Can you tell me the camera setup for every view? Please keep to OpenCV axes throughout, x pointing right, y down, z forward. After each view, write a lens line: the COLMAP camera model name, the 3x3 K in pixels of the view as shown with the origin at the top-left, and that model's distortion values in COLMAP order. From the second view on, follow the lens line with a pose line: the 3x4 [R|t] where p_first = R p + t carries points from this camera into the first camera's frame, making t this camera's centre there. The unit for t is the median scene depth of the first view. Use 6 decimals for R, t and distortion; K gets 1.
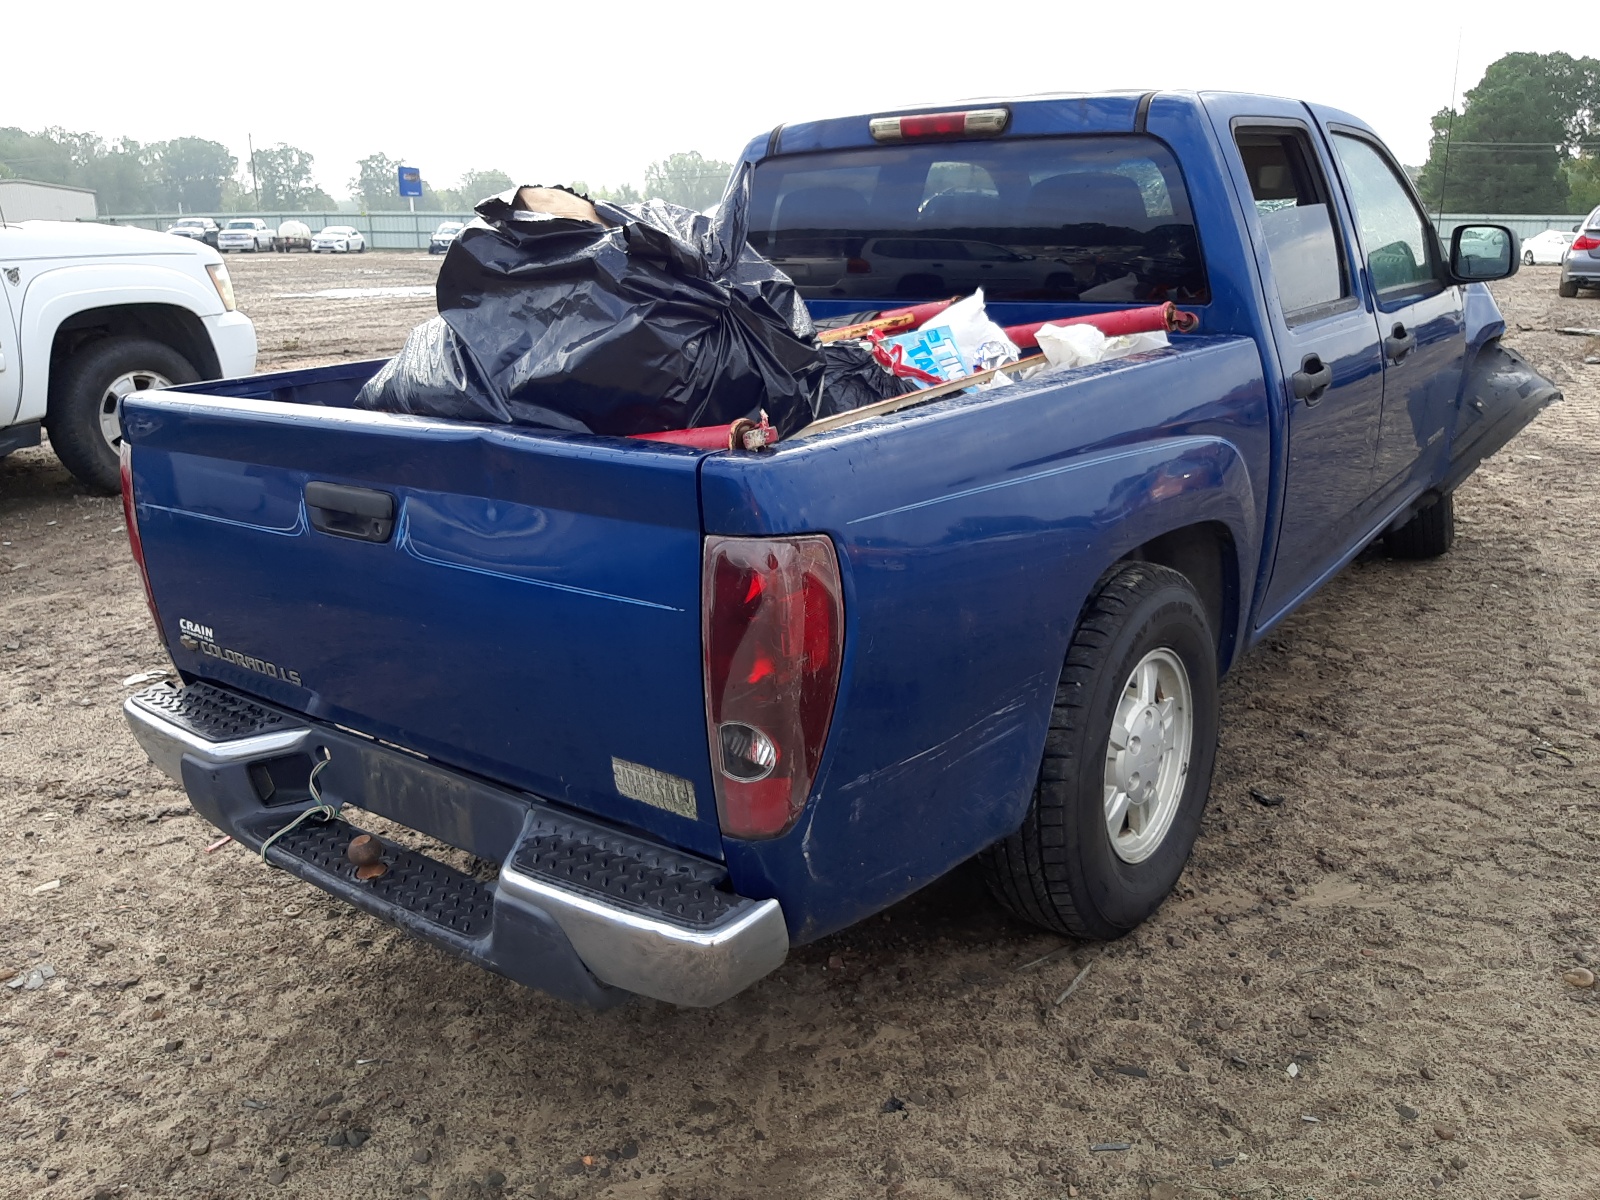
lens RADIAL K [[1257.8, 0, 800.0], [0, 1257.8, 600.0], [0, 0, 1]] dist [0.084670, -0.145579]
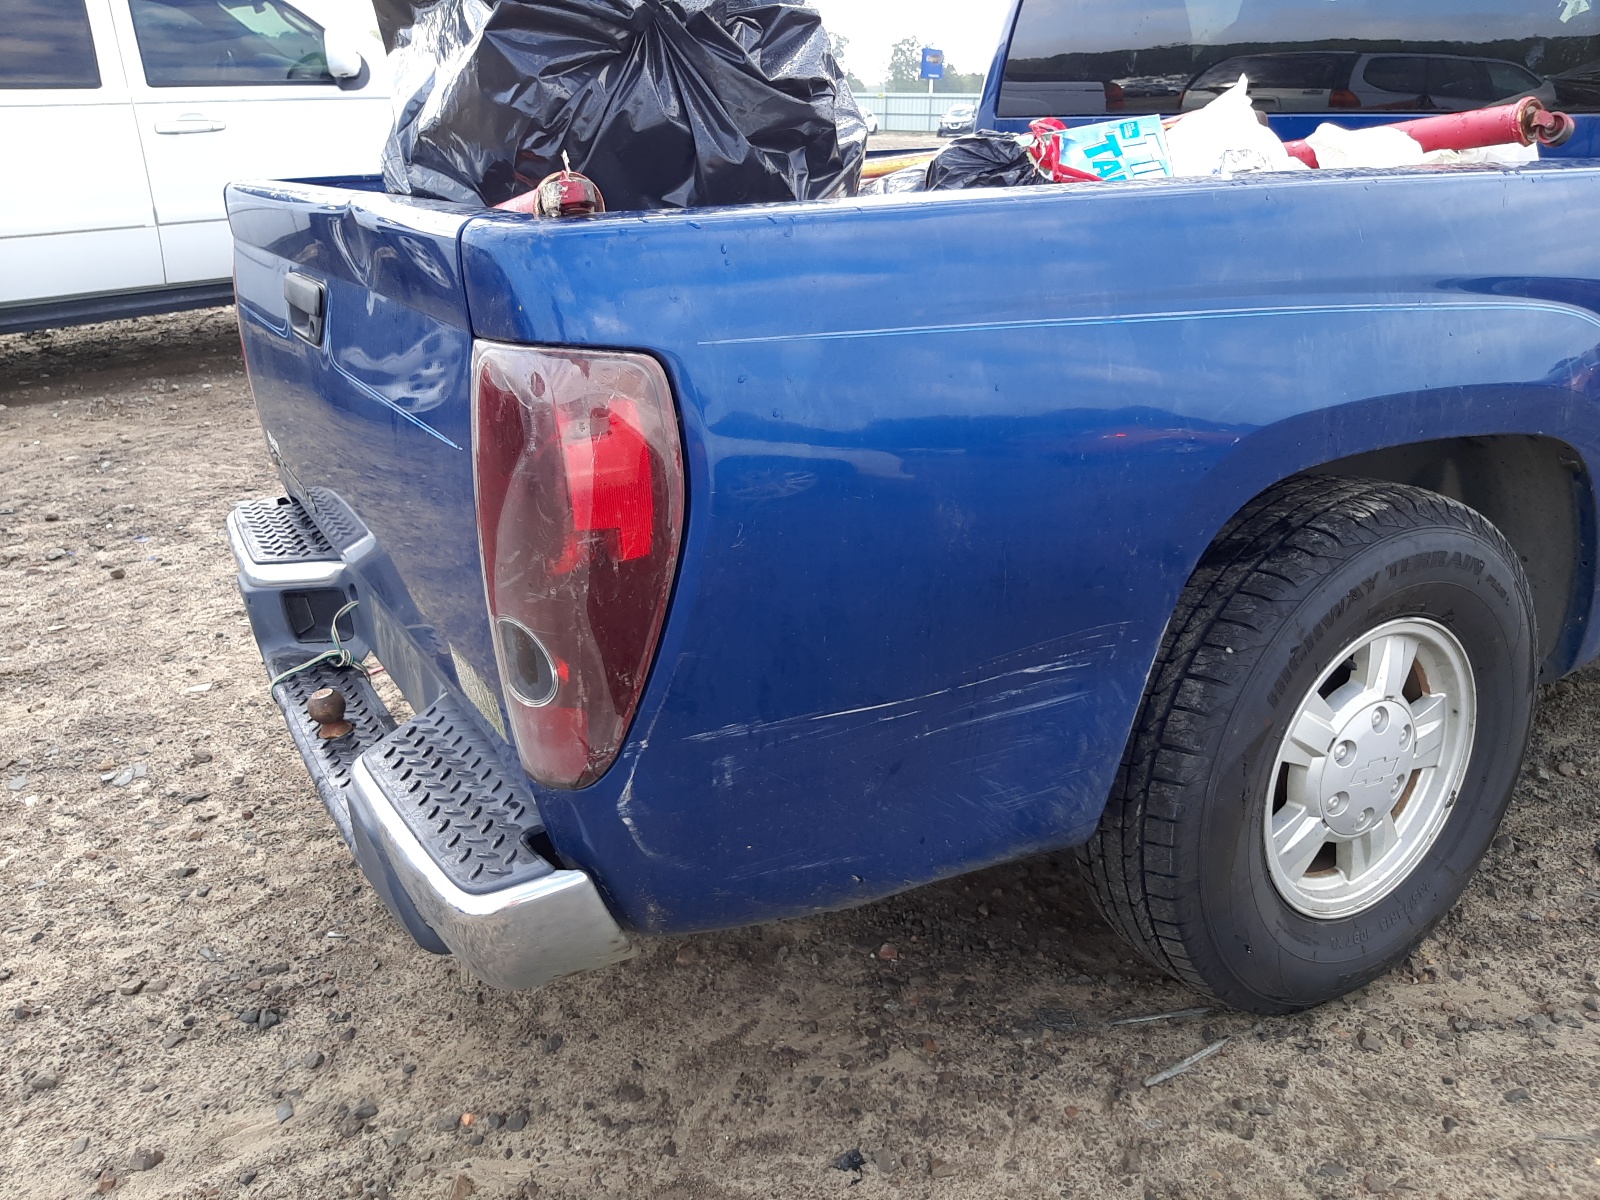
lens RADIAL K [[1267.5, 0, 794.1], [0, 1267.5, 606.4], [0, 0, 1]] dist [0.058809, -0.109821]
pose [[0.925578, 0.145772, -0.349365, 0.234841], [-0.115651, 0.987650, 0.105701, -0.001390], [0.360459, -0.057430, 0.931005, 0.277856]]
